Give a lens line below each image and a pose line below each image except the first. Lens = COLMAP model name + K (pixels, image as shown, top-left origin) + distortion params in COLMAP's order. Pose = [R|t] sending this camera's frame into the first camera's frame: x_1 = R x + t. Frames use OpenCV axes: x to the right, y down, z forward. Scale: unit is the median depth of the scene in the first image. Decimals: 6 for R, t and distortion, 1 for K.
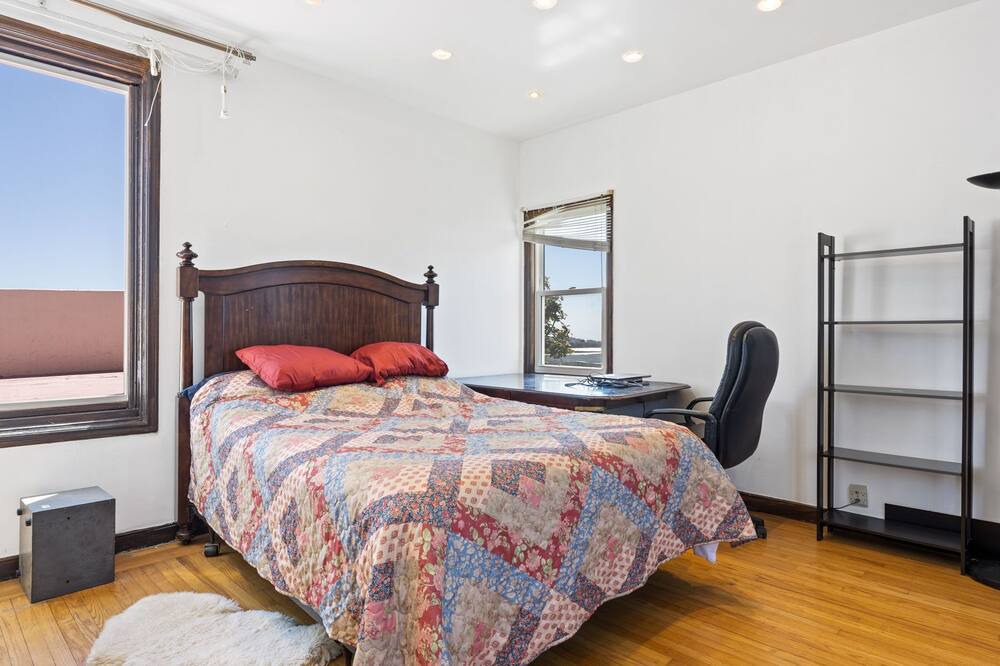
lens RADIAL K [[575.3, 0, 500.0], [0, 575.3, 333.0], [0, 0, 1]] dist [-0.000822, -0.000173]
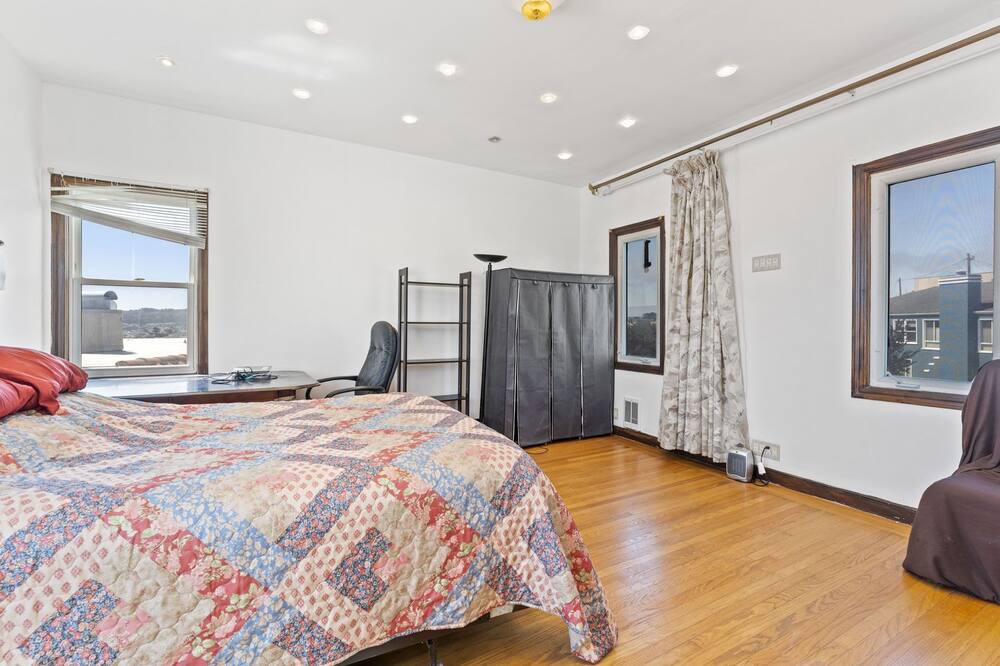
lens RADIAL K [[436.2, 0, 500.0], [0, 436.2, 333.0], [0, 0, 1]] dist [-0.003317, -0.000336]
pose [[0.282321, -0.013045, 0.959231, -0.556486], [0.000092, 0.999908, 0.013571, -0.004613], [-0.959320, -0.003743, 0.282296, 0.390317]]
